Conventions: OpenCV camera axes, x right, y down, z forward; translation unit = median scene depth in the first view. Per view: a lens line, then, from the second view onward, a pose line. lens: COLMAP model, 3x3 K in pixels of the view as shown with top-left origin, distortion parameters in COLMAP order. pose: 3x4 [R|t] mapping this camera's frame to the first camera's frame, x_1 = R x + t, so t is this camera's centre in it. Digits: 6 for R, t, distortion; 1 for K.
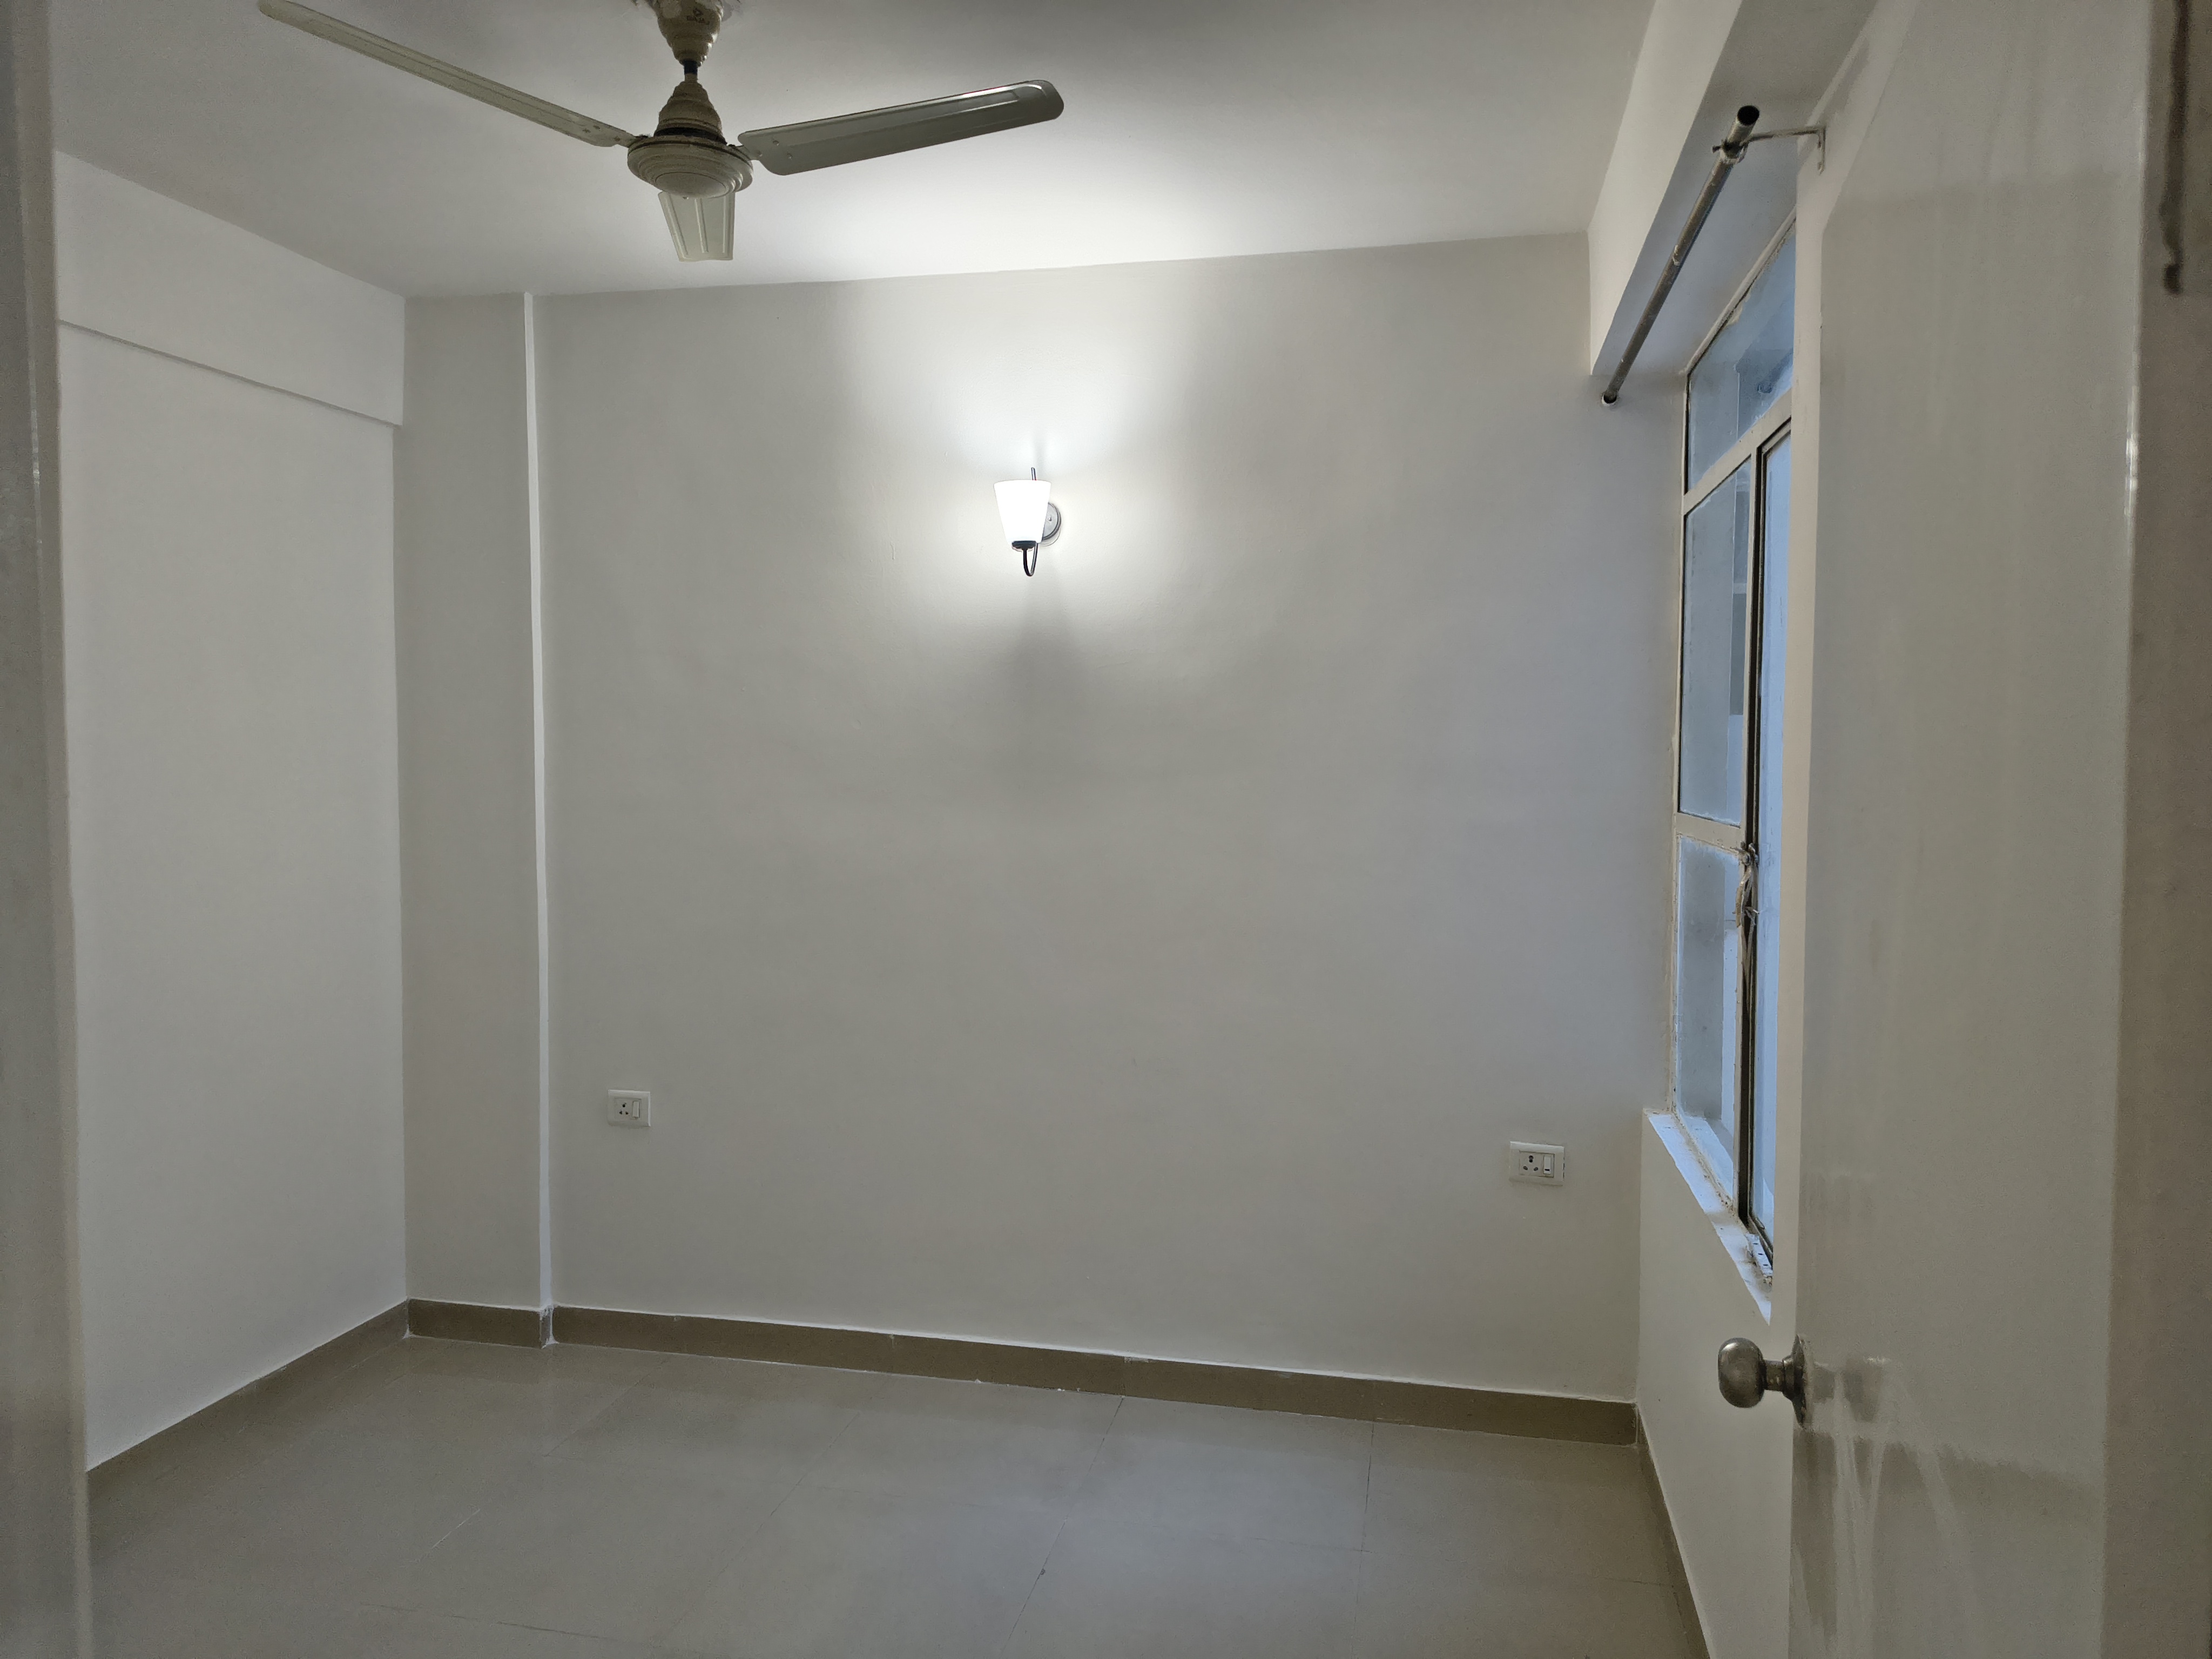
lens RADIAL K [[1495.9, 0, 1106.0], [0, 1495.9, 829.5], [0, 0, 1]] dist [0.103802, -0.154830]
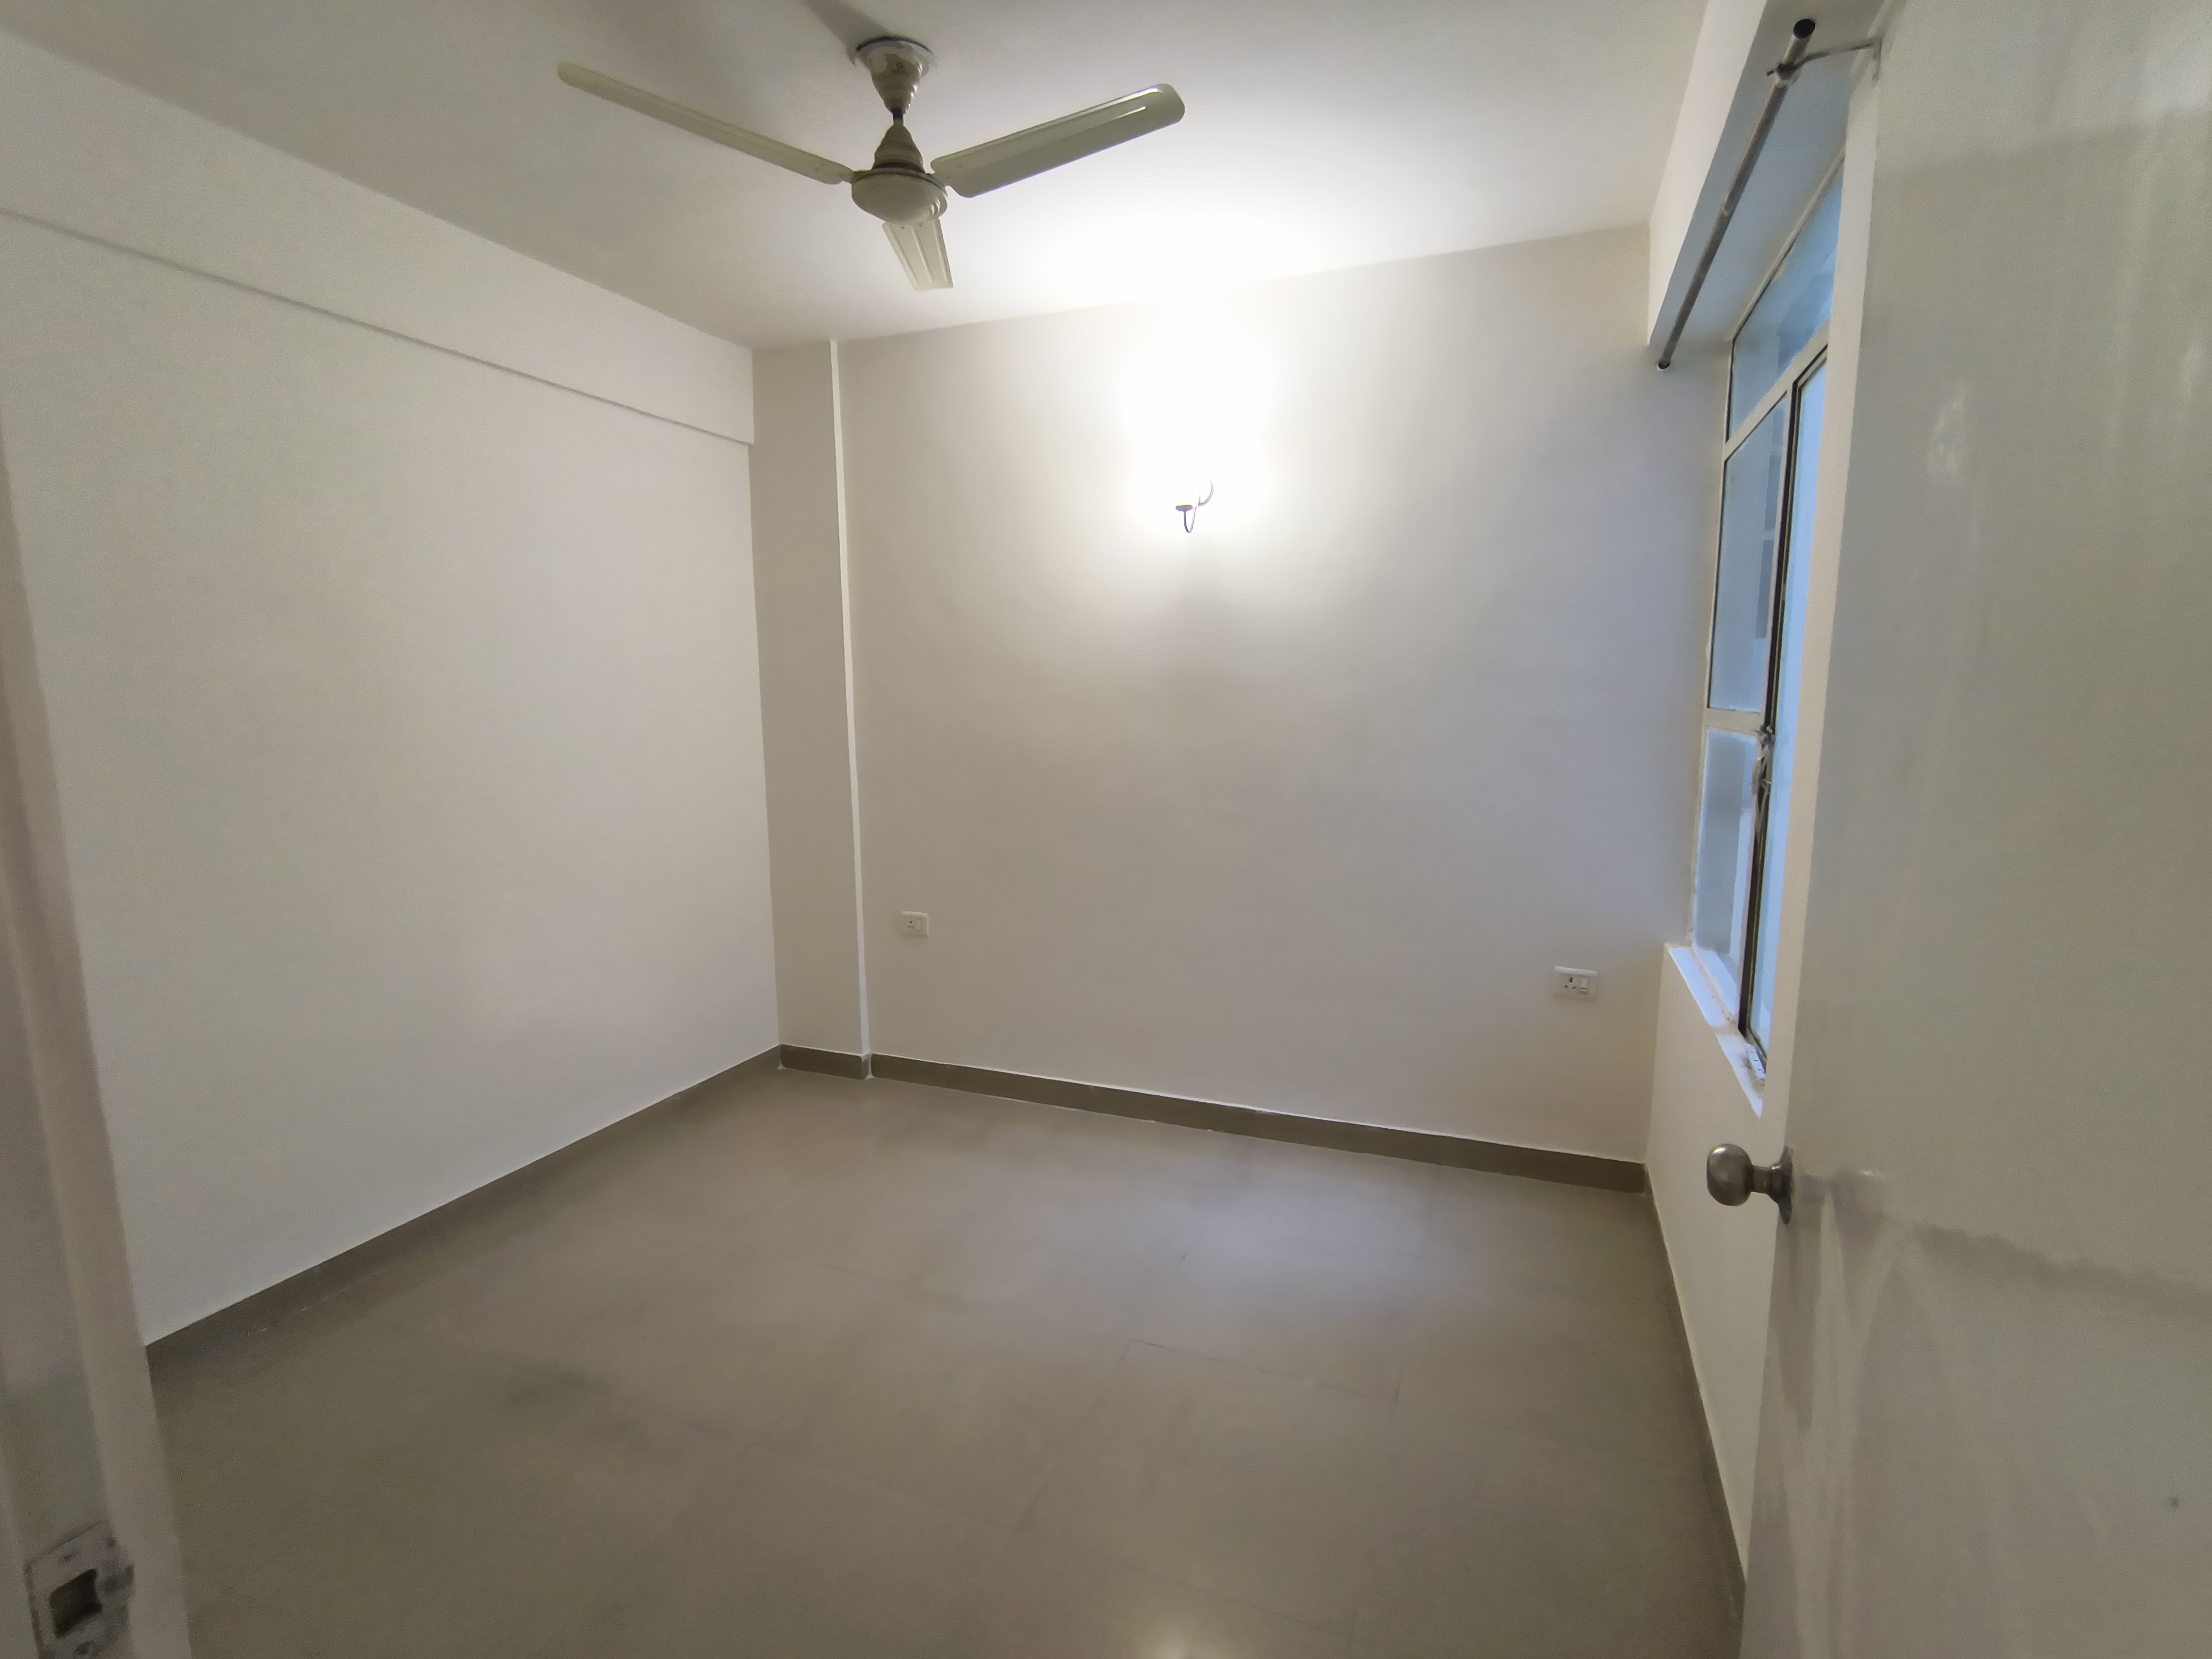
lens RADIAL K [[1036.0, 0, 1111.7], [0, 1036.0, 847.3], [0, 0, 1]] dist [-0.001923, 0.000246]
pose [[0.987107, 0.013444, -0.159495, 0.043639], [0.002457, 0.995076, 0.099082, 0.021555], [0.160041, -0.098196, 0.982214, 0.101594]]
